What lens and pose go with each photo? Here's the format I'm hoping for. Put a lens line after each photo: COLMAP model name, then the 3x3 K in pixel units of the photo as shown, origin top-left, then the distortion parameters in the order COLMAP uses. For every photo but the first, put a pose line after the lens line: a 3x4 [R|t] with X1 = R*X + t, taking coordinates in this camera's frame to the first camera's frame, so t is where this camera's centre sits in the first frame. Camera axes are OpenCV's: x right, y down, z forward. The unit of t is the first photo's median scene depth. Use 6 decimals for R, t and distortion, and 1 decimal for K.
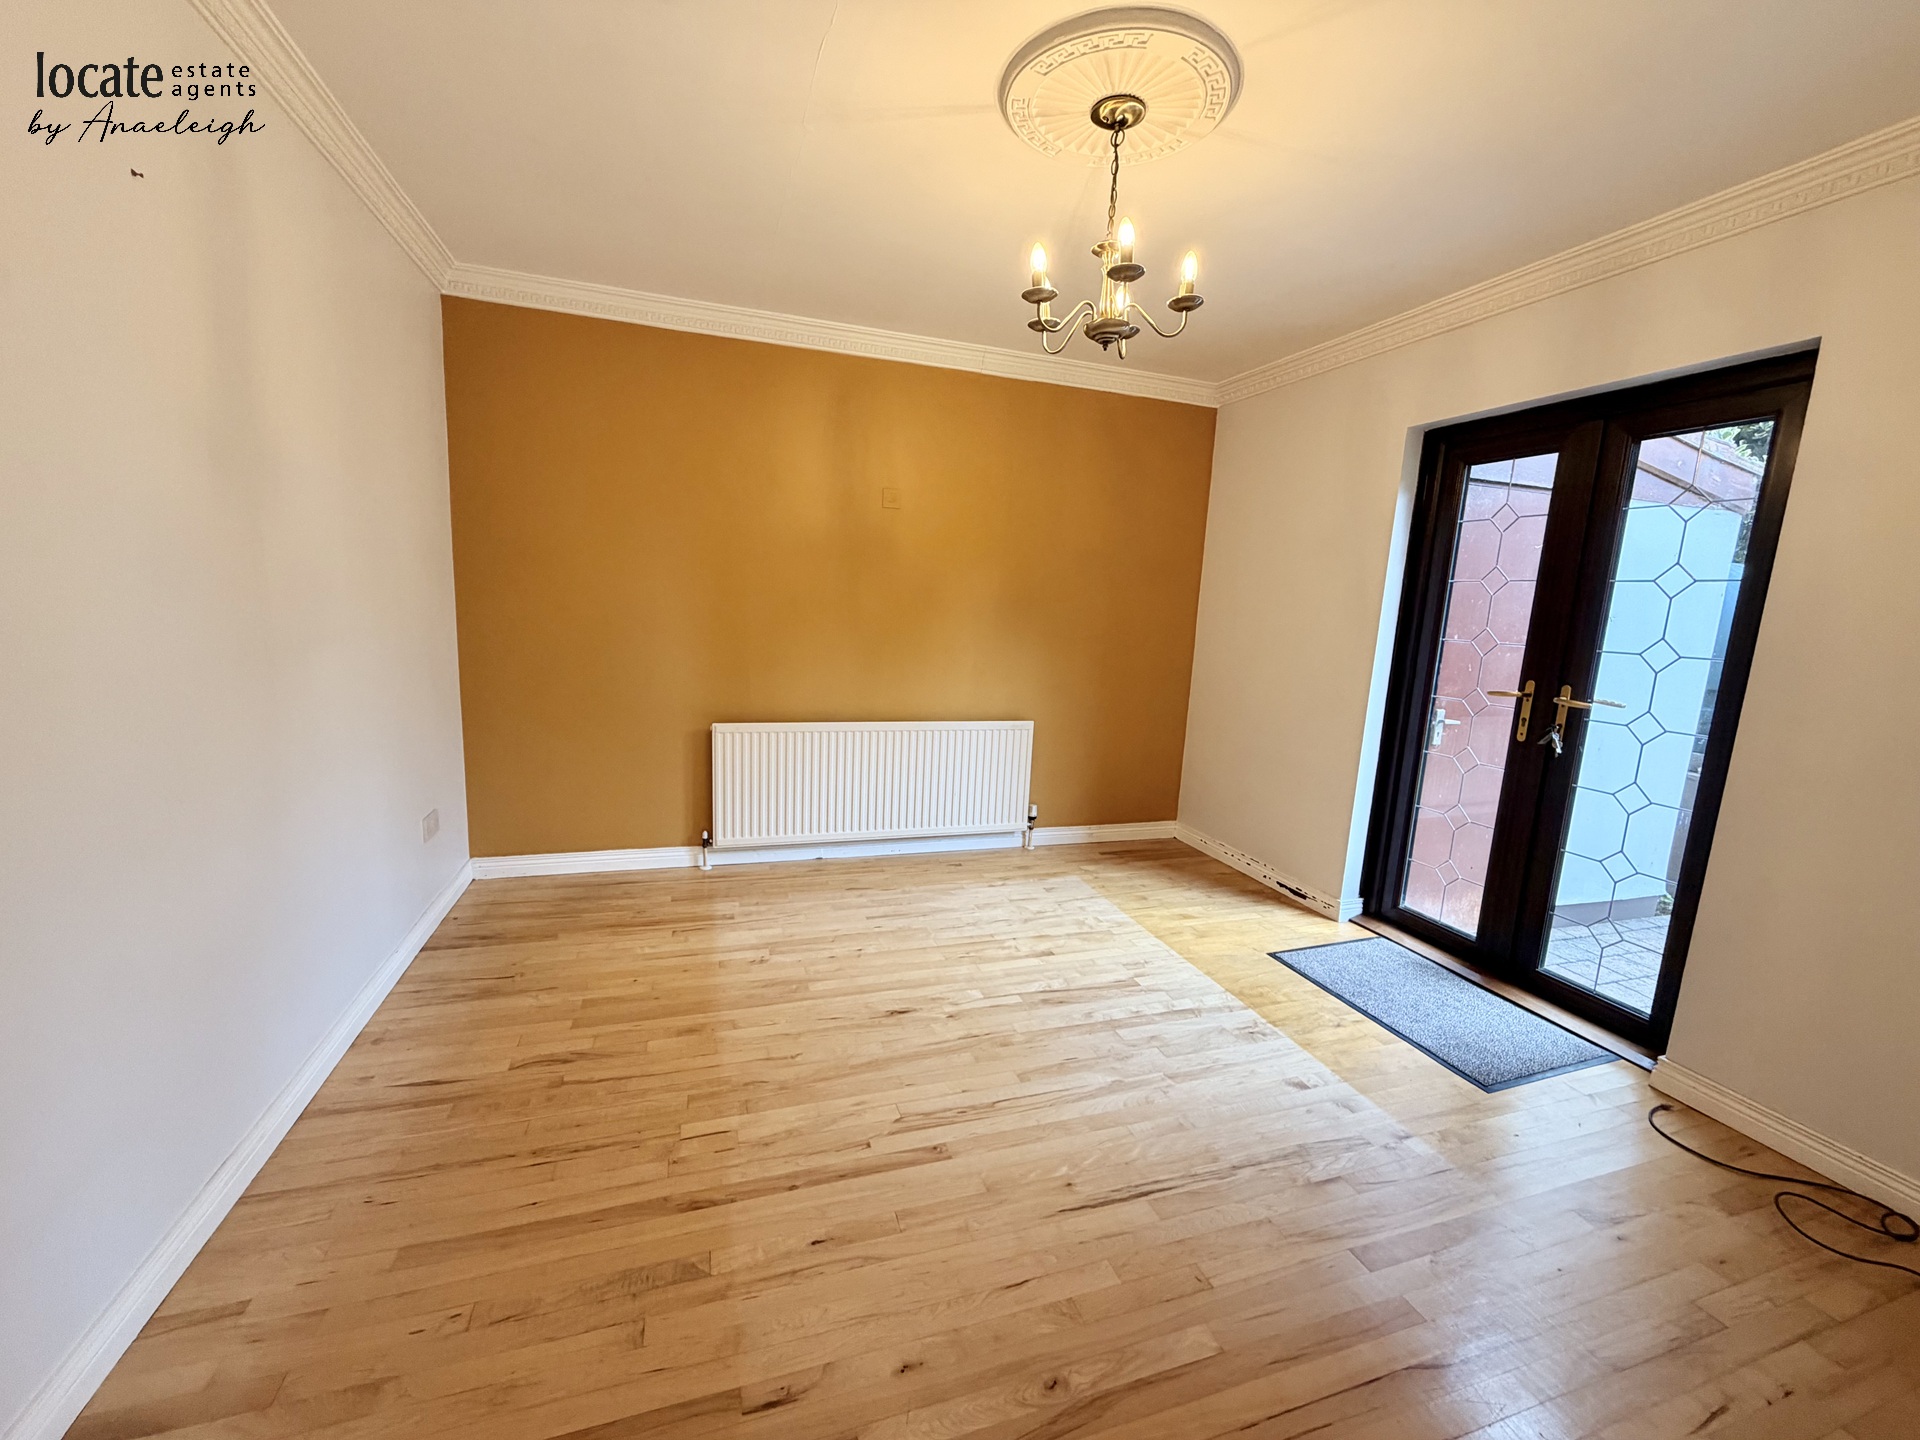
lens RADIAL K [[767.2, 0, 958.3], [0, 767.2, 726.6], [0, 0, 1]] dist [0.000507, 0.000122]
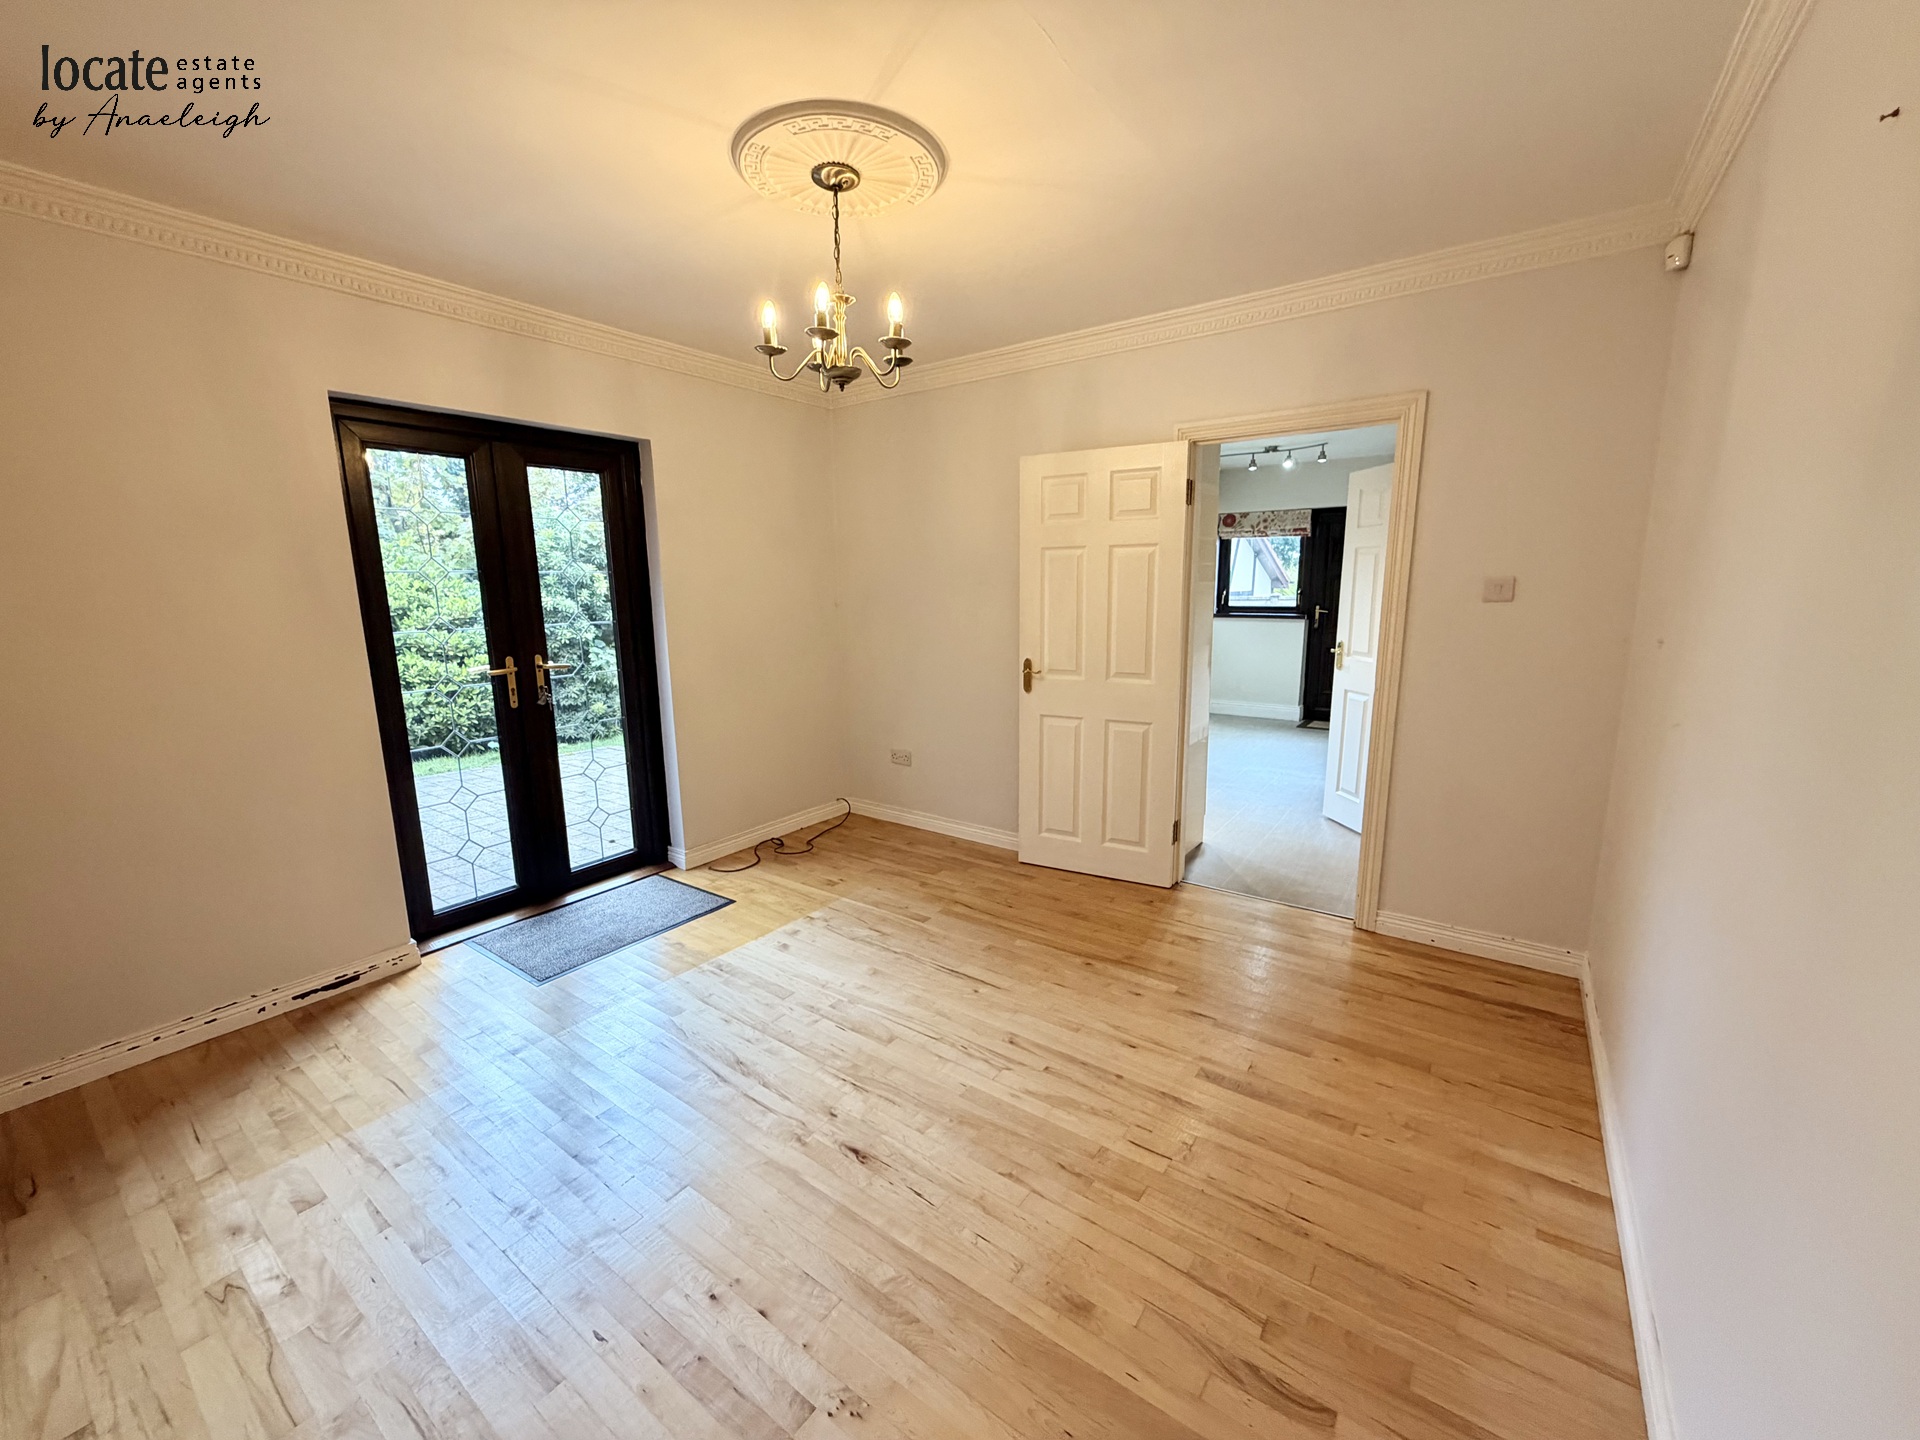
lens RADIAL K [[767.2, 0, 957.7], [0, 767.2, 723.1], [0, 0, 1]] dist [0.000507, 0.000122]
pose [[-0.578875, -0.187451, 0.793578, -0.688757], [0.118299, 0.943616, 0.309184, -0.277851], [-0.806789, 0.272859, -0.524060, 1.231772]]
